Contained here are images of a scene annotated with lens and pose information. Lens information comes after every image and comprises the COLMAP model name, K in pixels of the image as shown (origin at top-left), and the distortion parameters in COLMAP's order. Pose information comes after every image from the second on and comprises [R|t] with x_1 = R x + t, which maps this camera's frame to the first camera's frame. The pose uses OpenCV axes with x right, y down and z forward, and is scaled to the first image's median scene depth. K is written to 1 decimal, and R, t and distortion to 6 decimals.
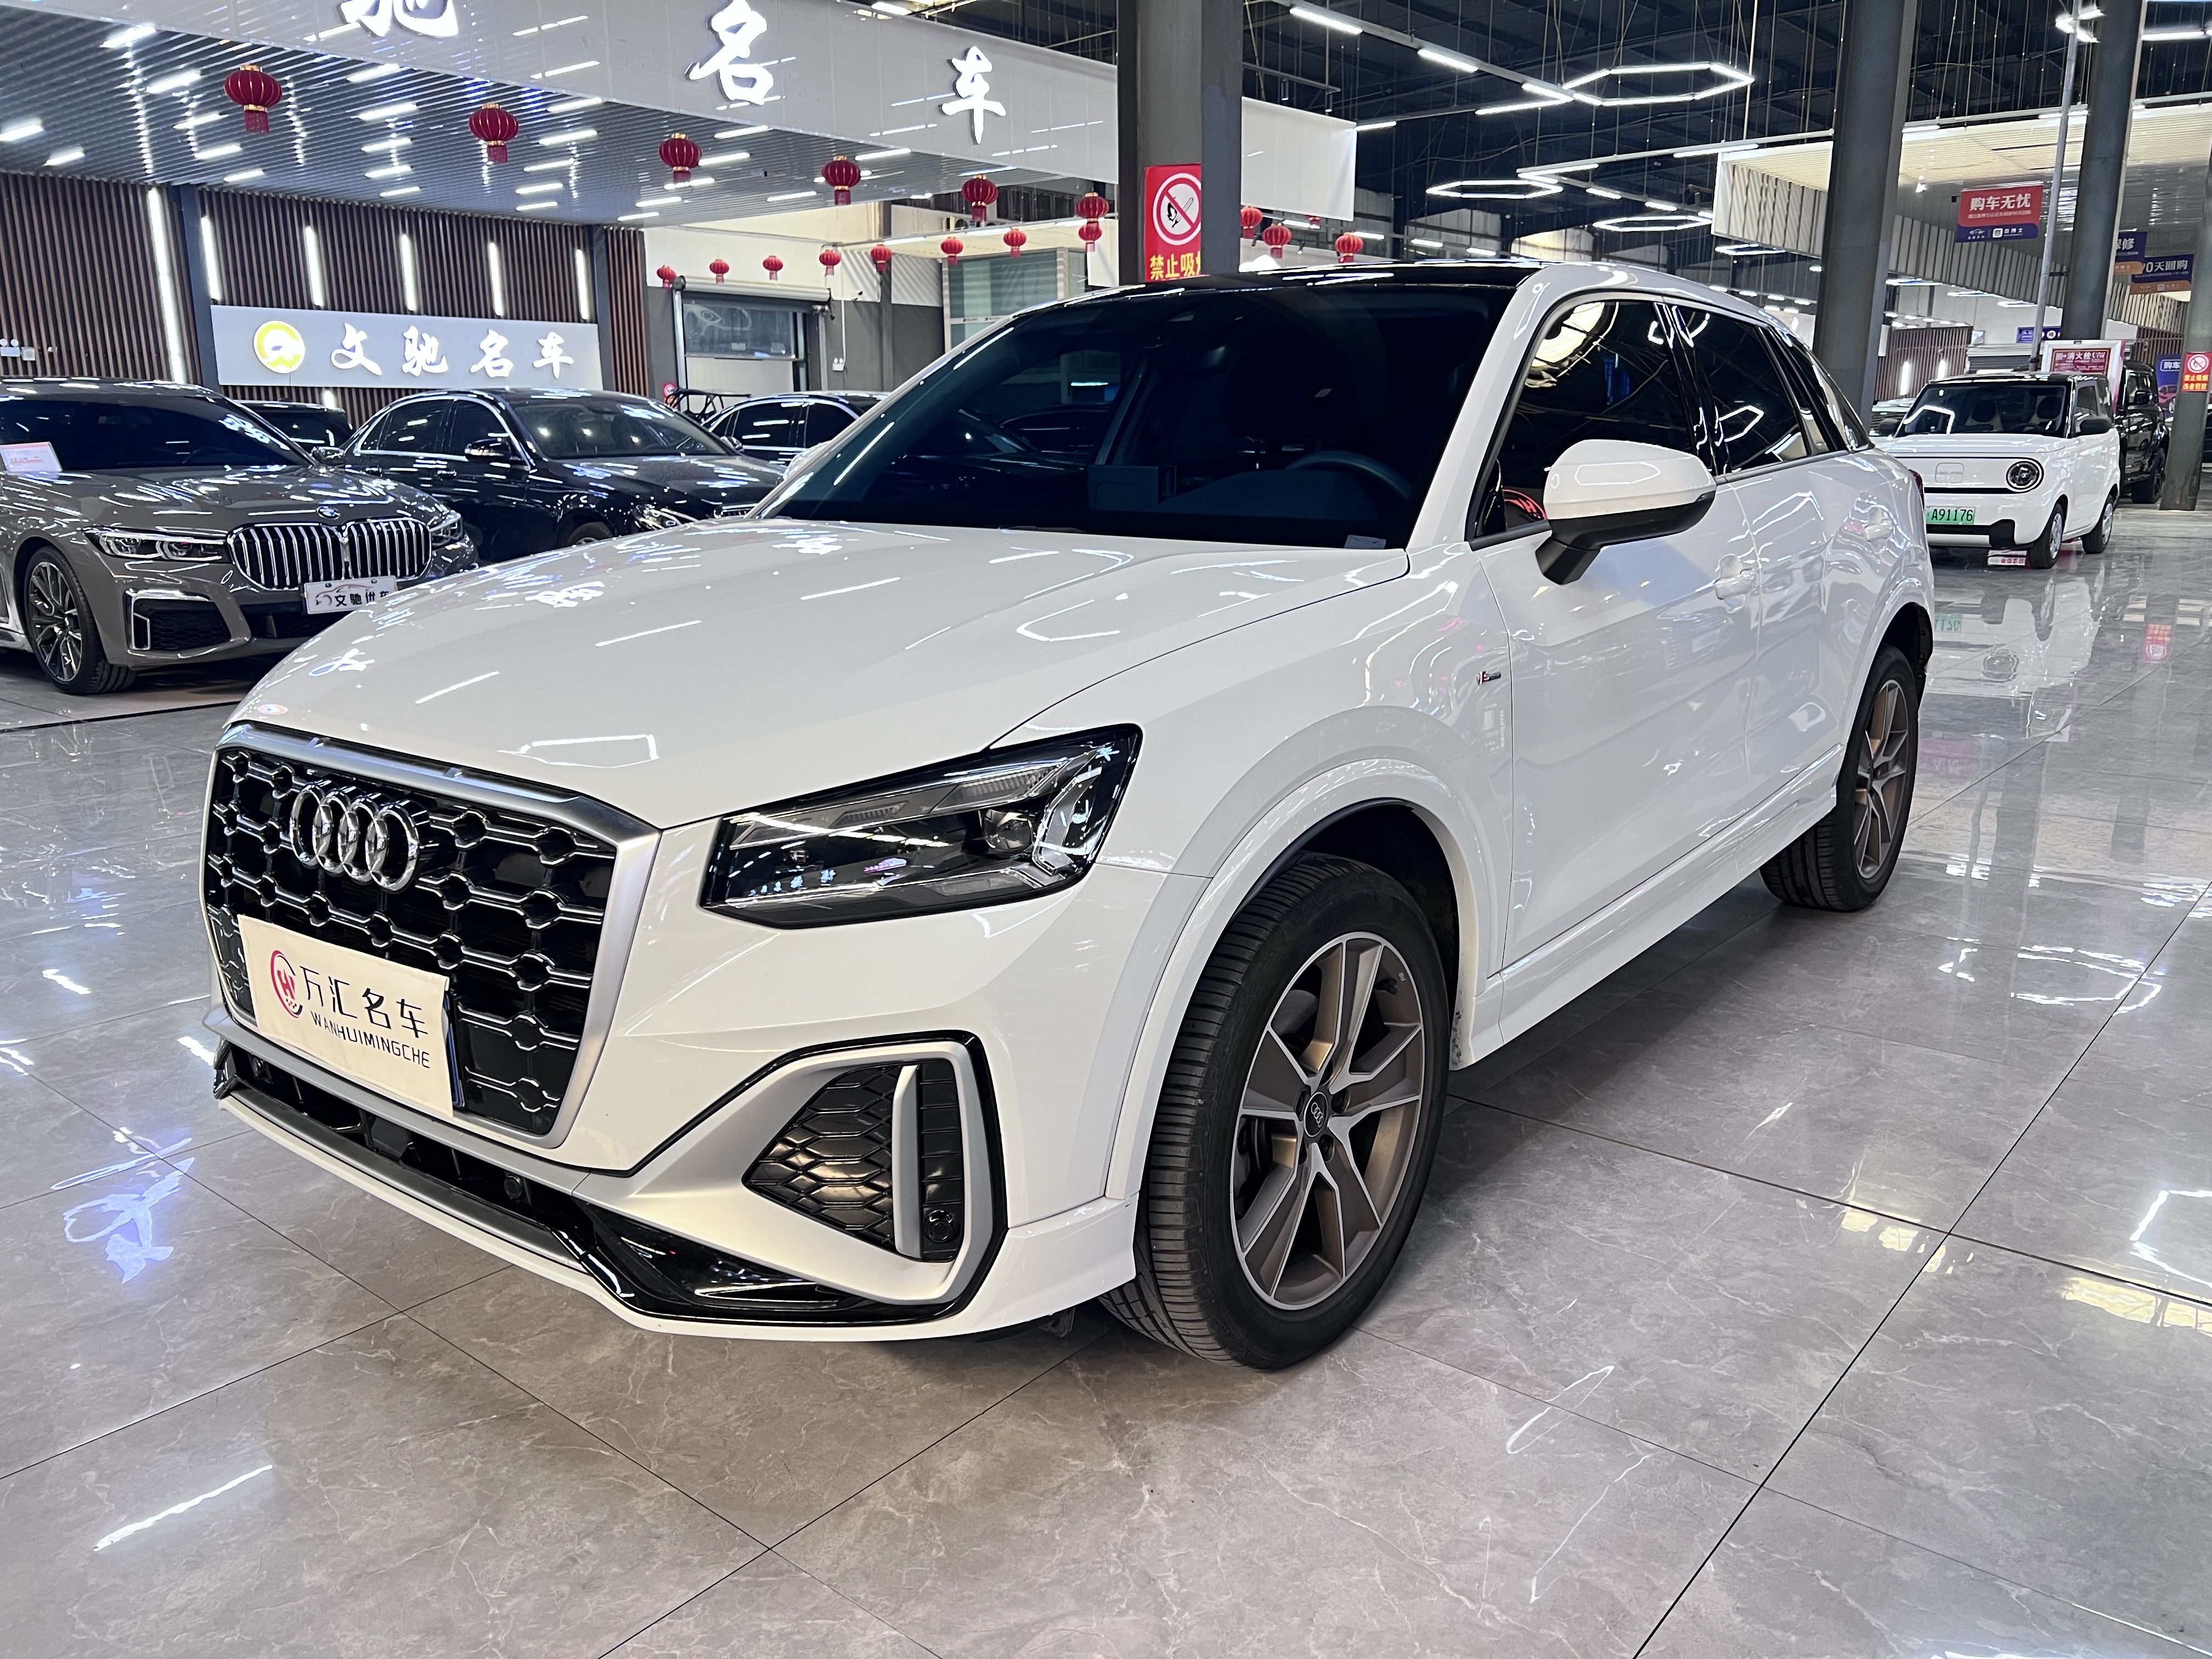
lens RADIAL K [[1690.4, 0, 1106.0], [0, 1690.4, 829.5], [0, 0, 1]] dist [0.072749, -0.089315]
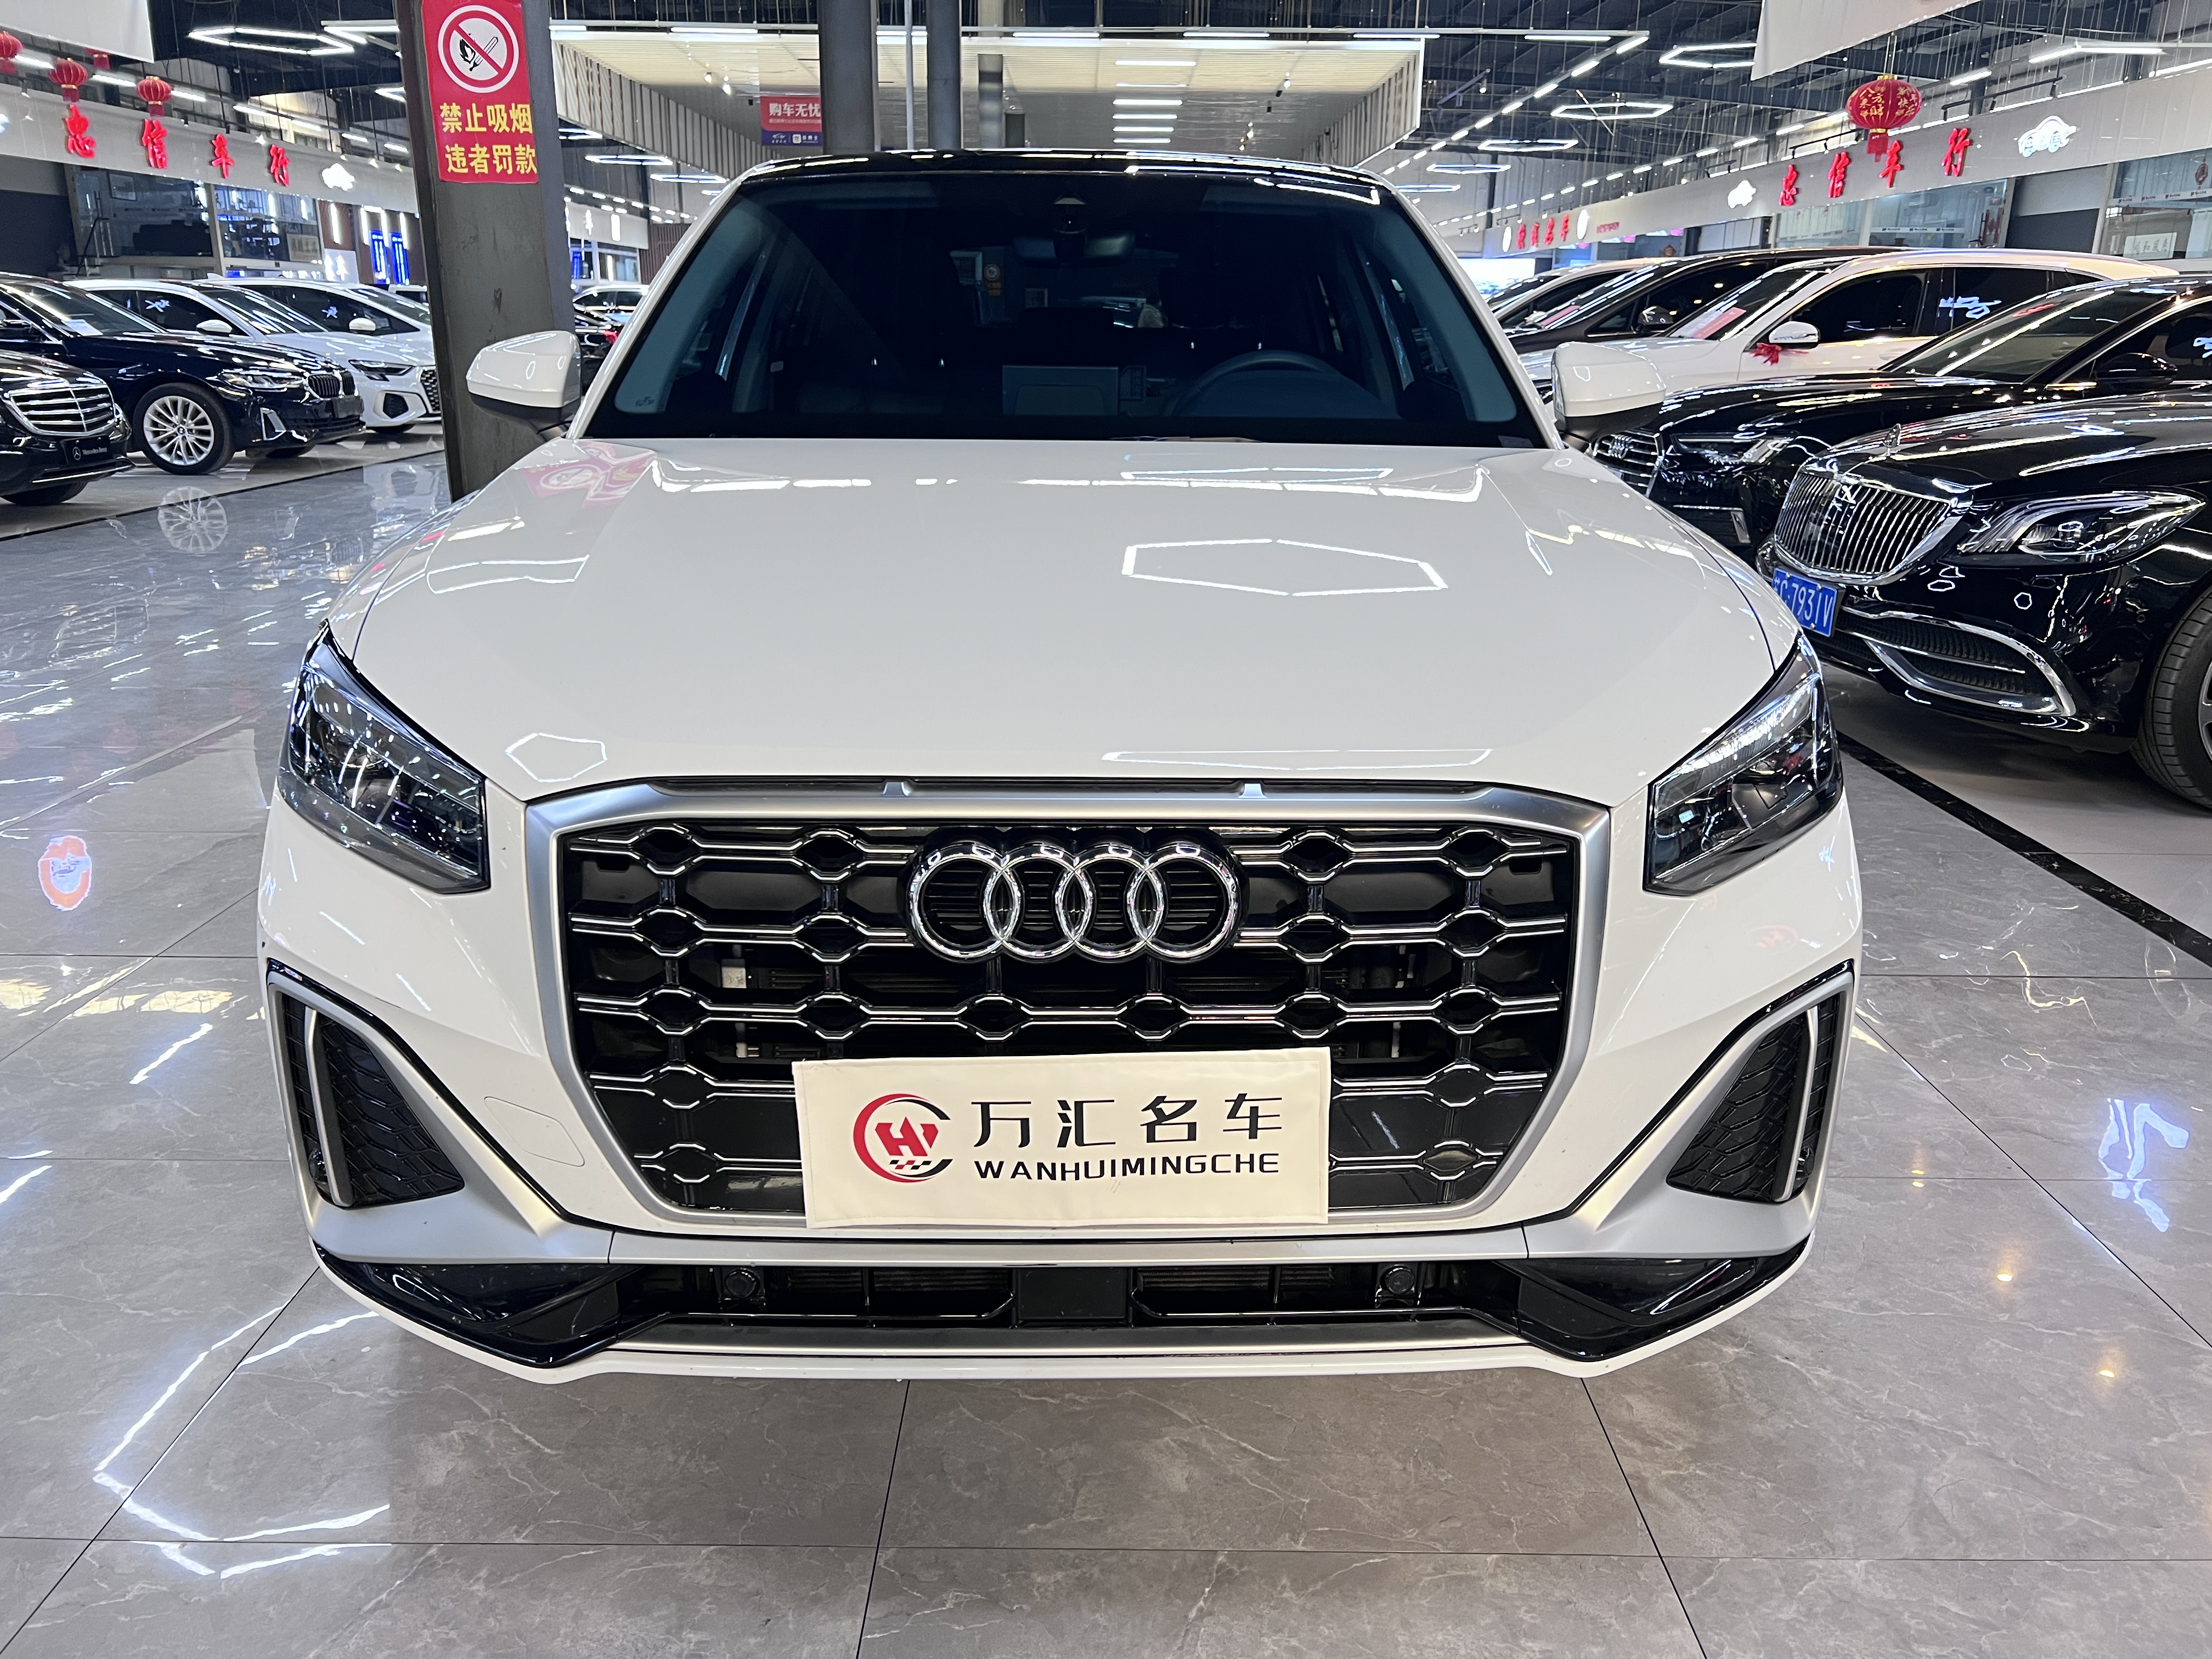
lens RADIAL K [[1690.4, 0, 1106.0], [0, 1690.4, 829.5], [0, 0, 1]] dist [0.072749, -0.089315]
pose [[0.768751, -0.175087, 0.615115, -0.760916], [0.137373, 0.984552, 0.108560, -0.090296], [-0.624621, 0.001045, 0.780928, 0.377298]]
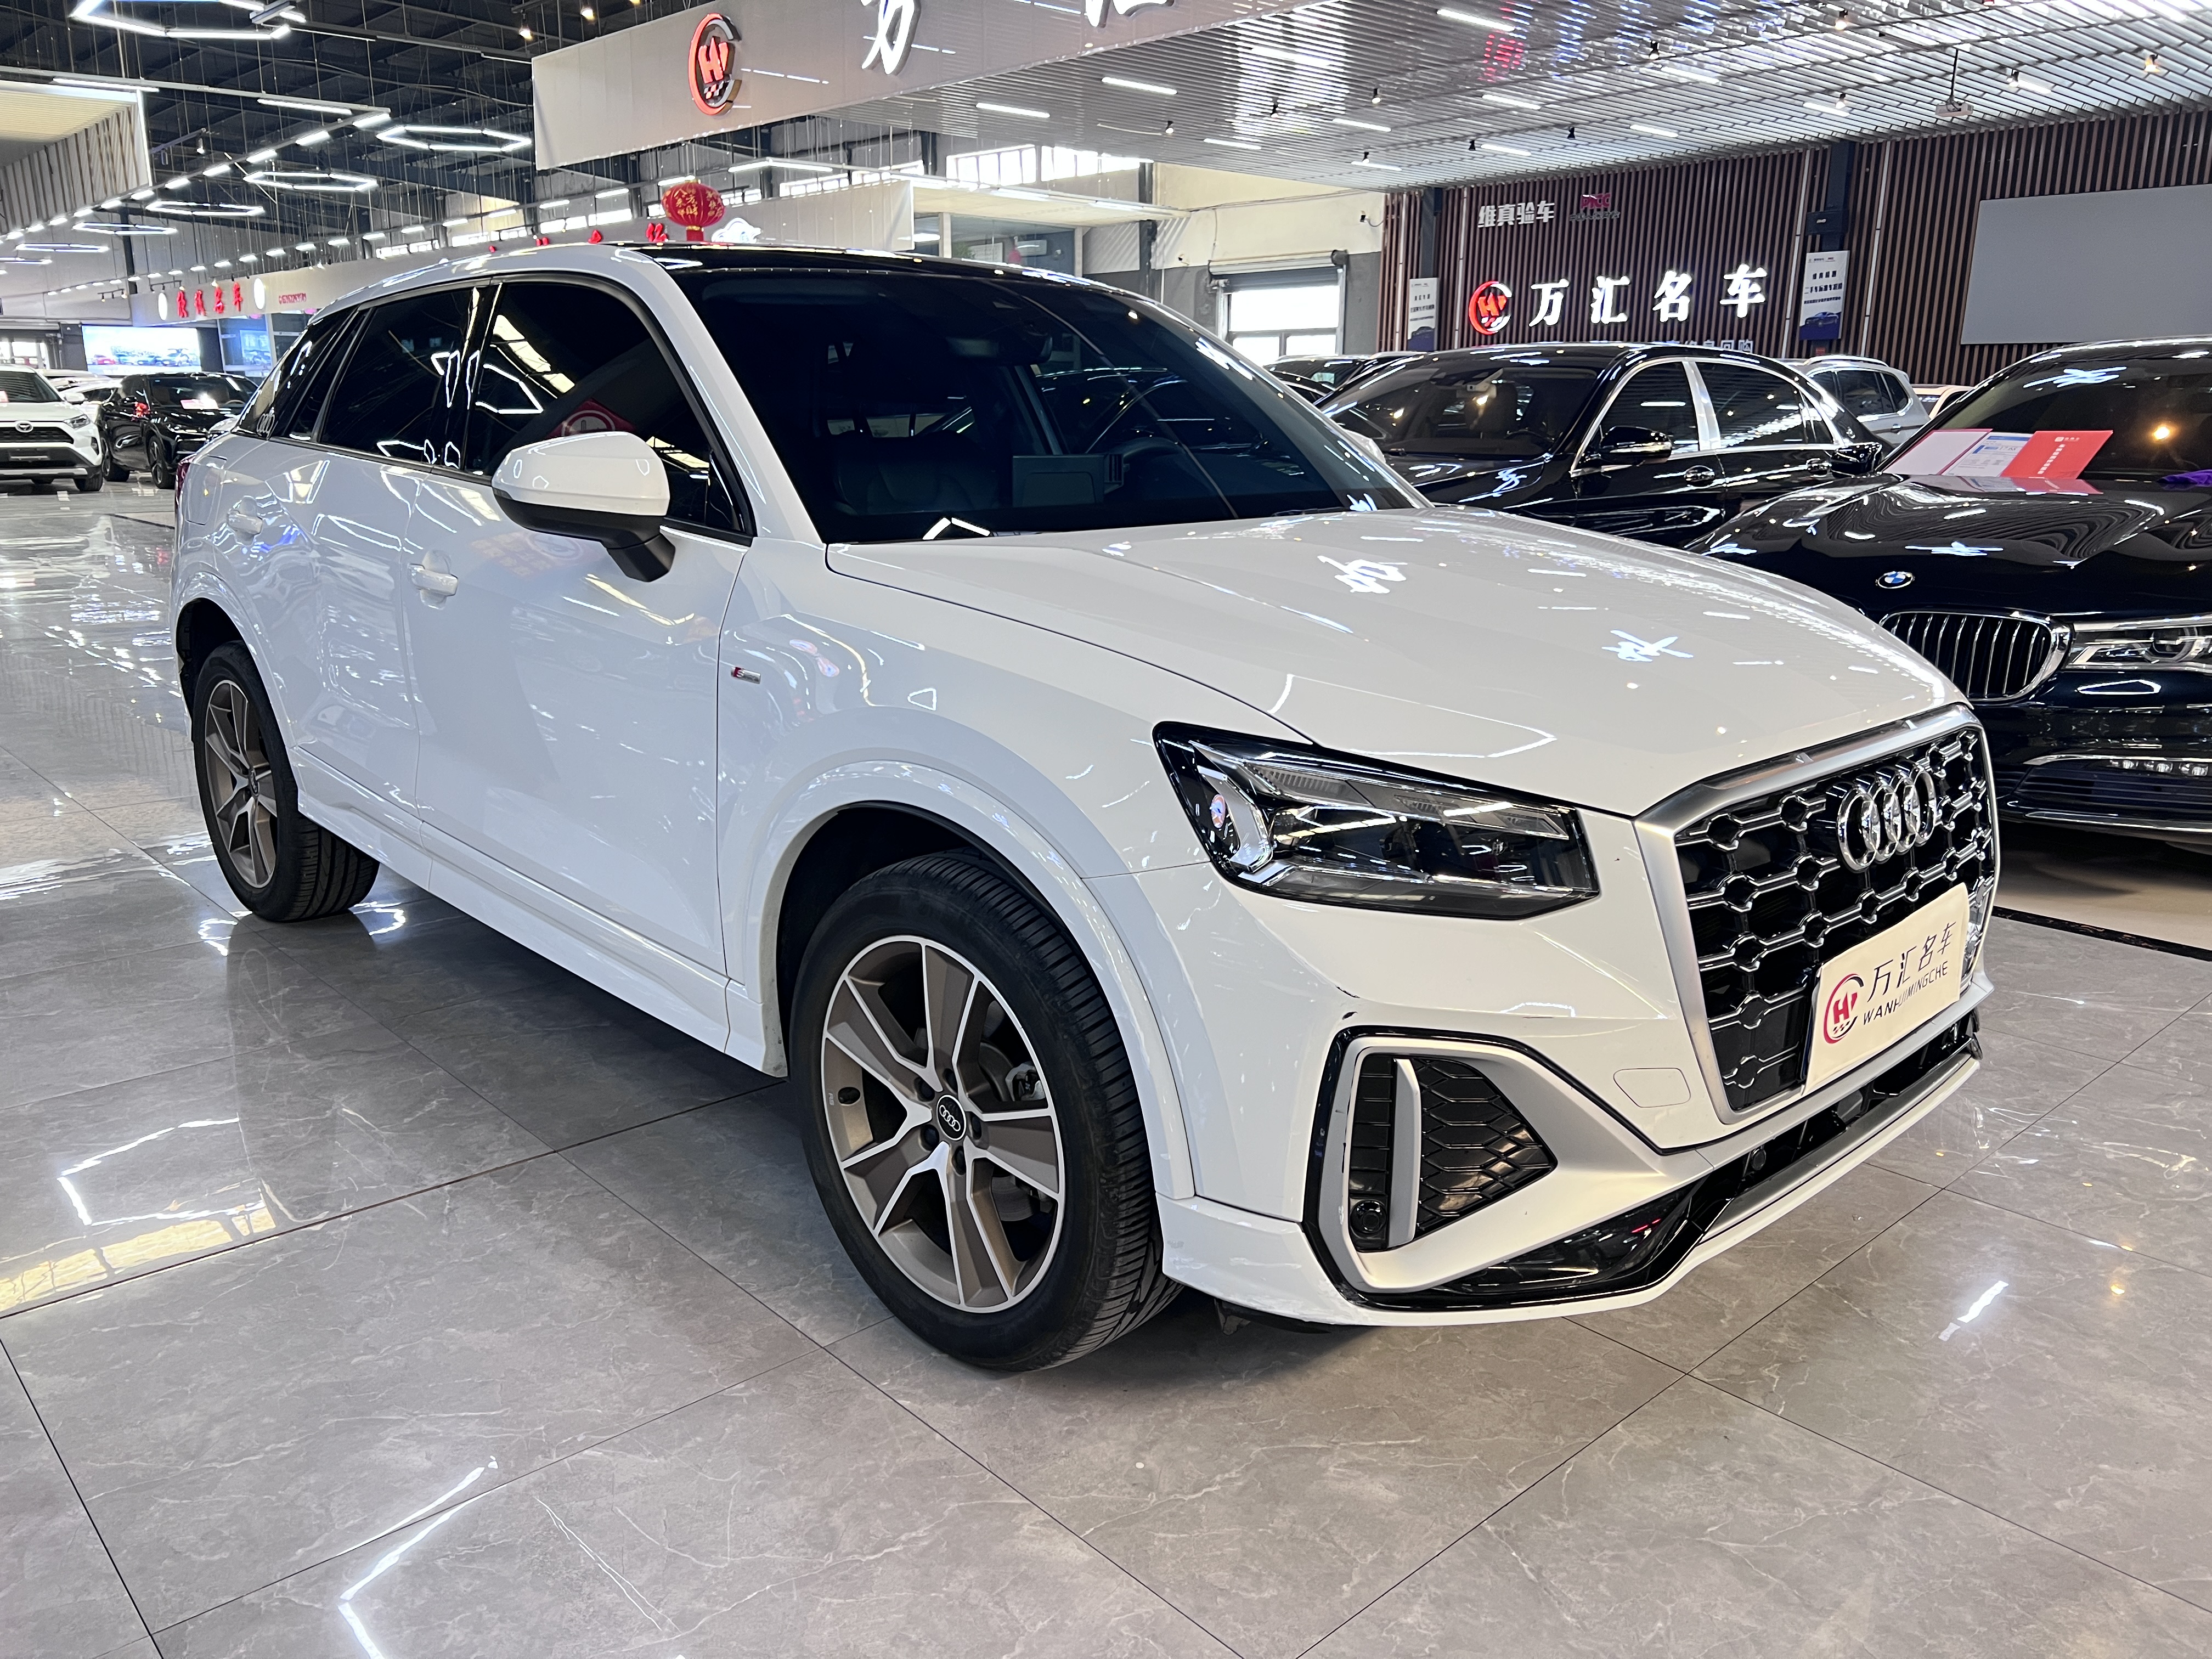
lens RADIAL K [[1688.0, 0, 1106.0], [0, 1688.0, 829.5], [0, 0, 1]] dist [0.113205, -0.141792]
pose [[0.138246, -0.236778, 0.961678, -1.333833], [0.223983, 0.953319, 0.202521, -0.271725], [-0.964738, 0.187401, 0.184827, 1.120196]]
